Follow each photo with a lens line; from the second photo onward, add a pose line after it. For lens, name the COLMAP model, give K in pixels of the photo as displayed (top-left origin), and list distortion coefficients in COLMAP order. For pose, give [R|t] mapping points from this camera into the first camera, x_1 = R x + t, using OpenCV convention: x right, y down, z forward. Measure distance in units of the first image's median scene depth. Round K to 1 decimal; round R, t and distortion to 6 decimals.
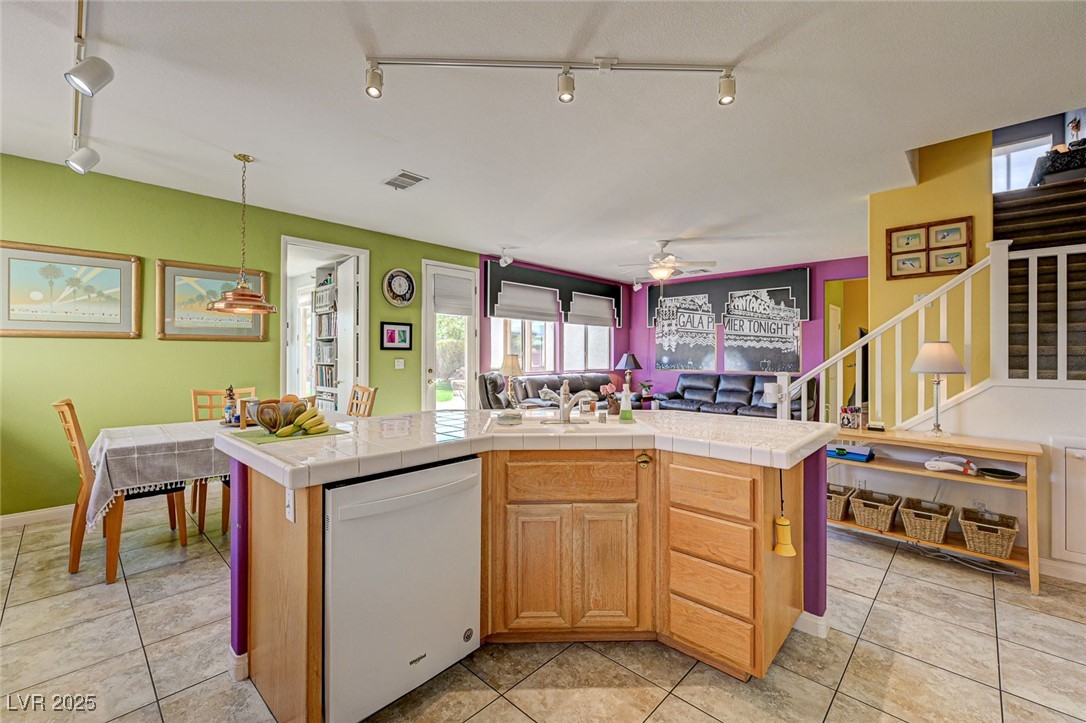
lens RADIAL K [[451.8, 0, 537.9], [0, 451.8, 354.3], [0, 0, 1]] dist [-0.001628, -0.000159]
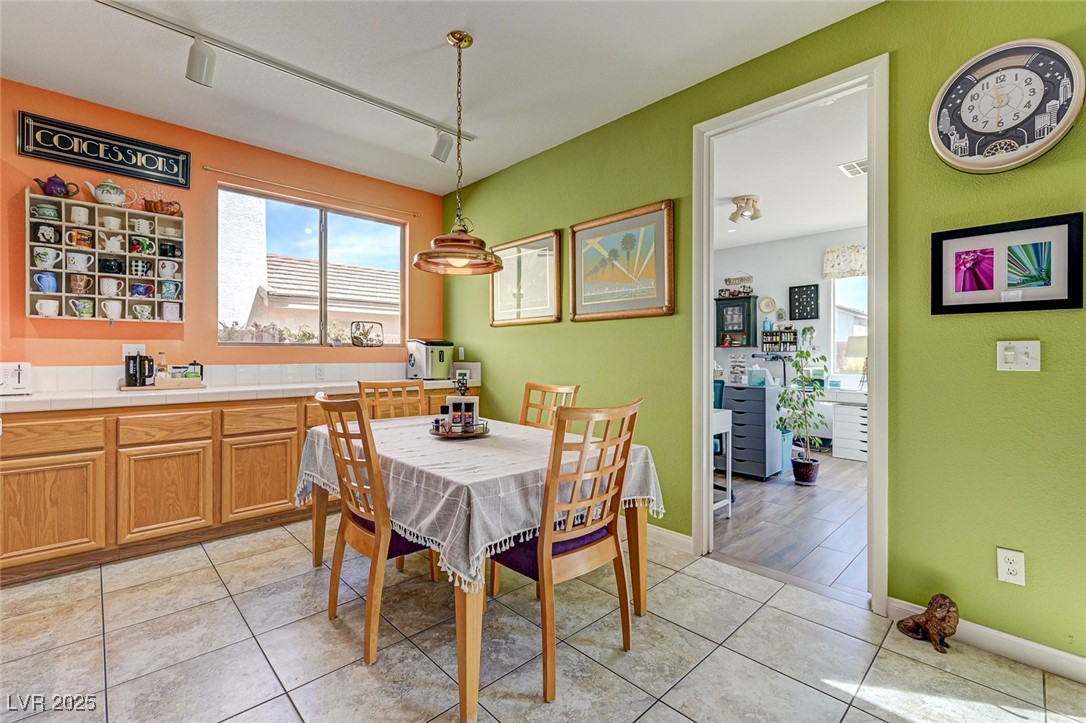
lens RADIAL K [[473.5, 0, 539.4], [0, 473.5, 355.6], [0, 0, 1]] dist [-0.000636, -0.000228]
pose [[-0.041772, -0.003050, -0.999123, 0.022081], [-0.003290, 0.999990, -0.002915, 0.017684], [0.999122, 0.003165, -0.041782, 0.528702]]
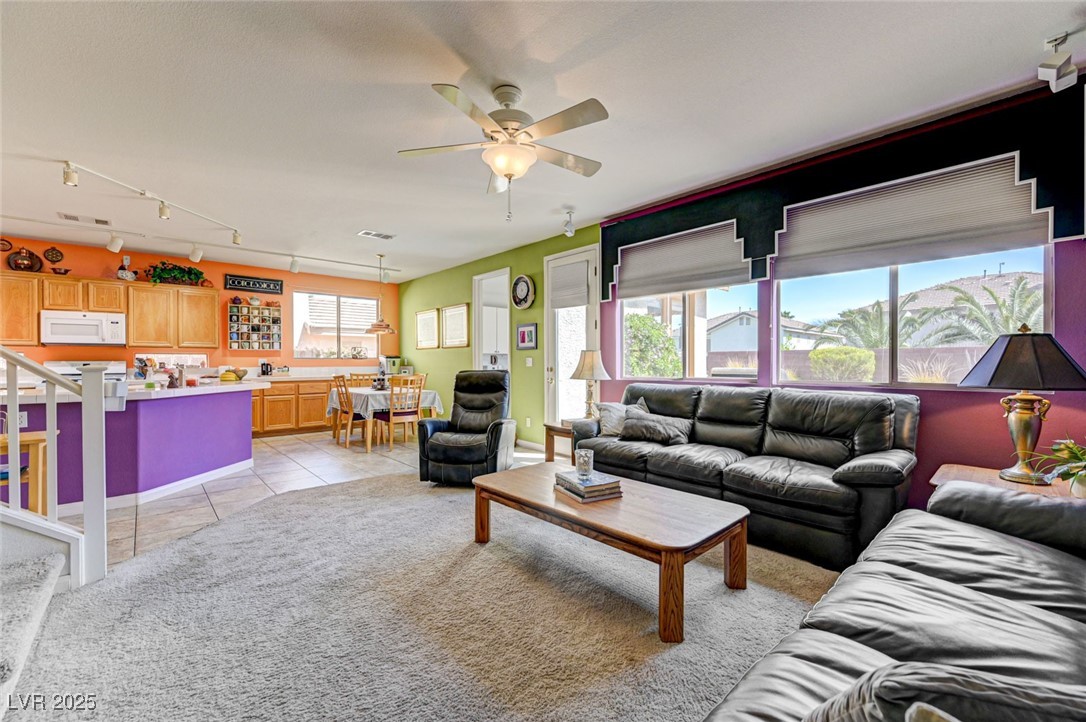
lens RADIAL K [[440.5, 0, 541.2], [0, 440.5, 363.2], [0, 0, 1]] dist [-0.000705, 0.000053]
pose [[-0.065022, -0.002700, -0.997880, 0.568677], [0.001501, 0.999995, -0.002803, 0.020560], [0.997883, -0.001680, -0.065017, 0.842611]]
